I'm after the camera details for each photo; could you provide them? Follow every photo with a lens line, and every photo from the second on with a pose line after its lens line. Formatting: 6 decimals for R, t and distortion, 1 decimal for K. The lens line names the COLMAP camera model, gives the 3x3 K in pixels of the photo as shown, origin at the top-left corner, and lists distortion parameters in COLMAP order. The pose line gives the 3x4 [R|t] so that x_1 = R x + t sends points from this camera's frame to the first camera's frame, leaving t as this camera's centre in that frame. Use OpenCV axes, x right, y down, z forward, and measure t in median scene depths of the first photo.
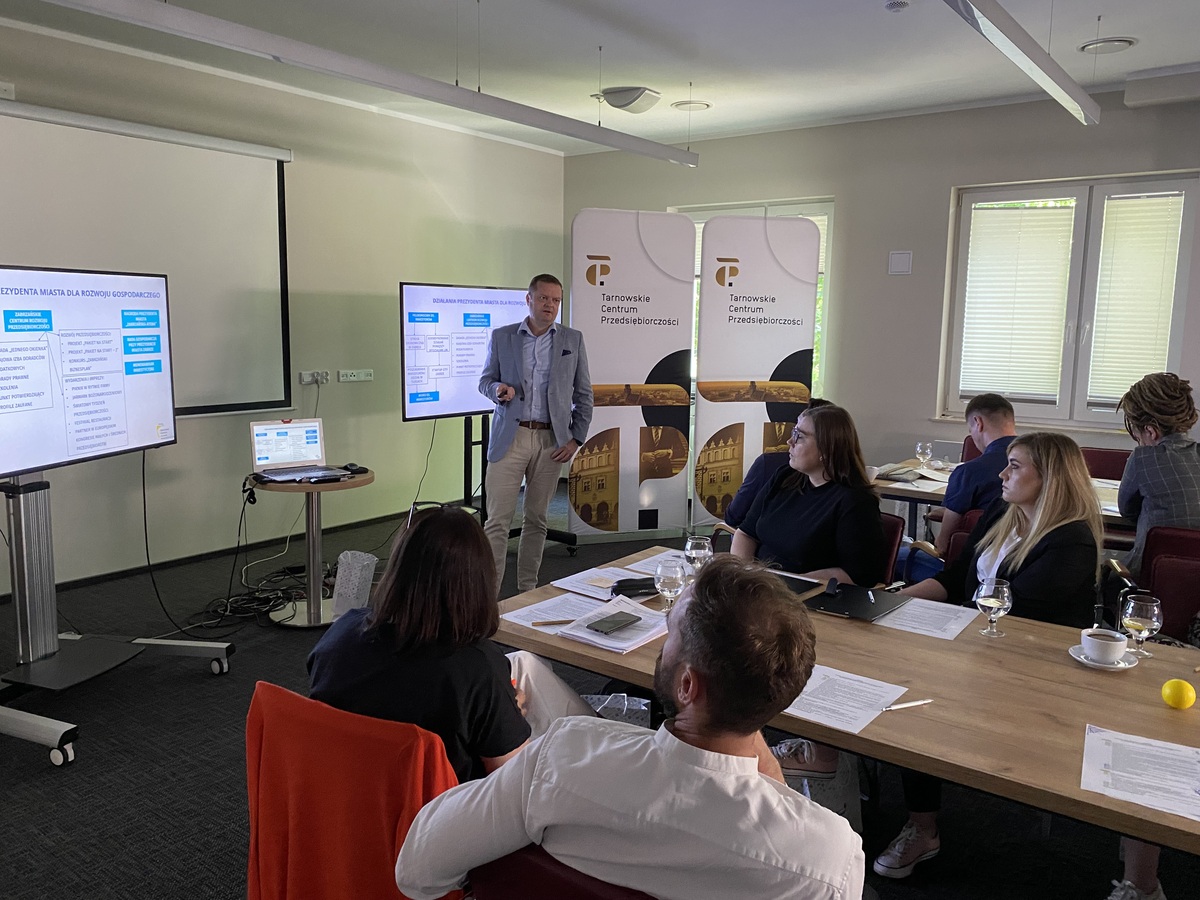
lens RADIAL K [[911.3, 0, 606.9], [0, 911.3, 451.1], [0, 0, 1]] dist [0.053348, -0.072497]
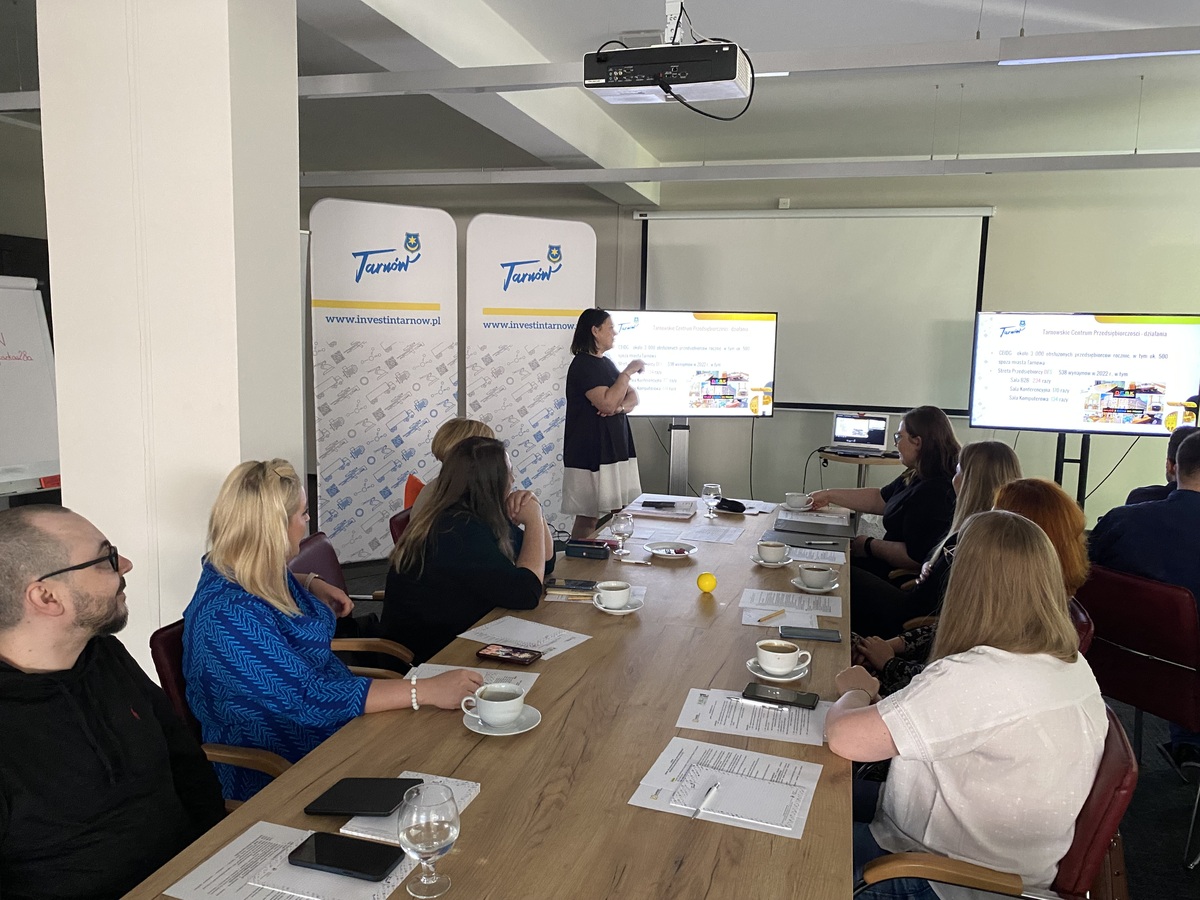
lens RADIAL K [[911.3, 0, 611.3], [0, 911.3, 443.1], [0, 0, 1]] dist [0.053348, -0.072497]
pose [[0.373037, 0.110364, -0.921229, 0.587482], [-0.153547, 0.986552, 0.056013, -0.006641], [0.915023, 0.120557, 0.384967, 0.091836]]
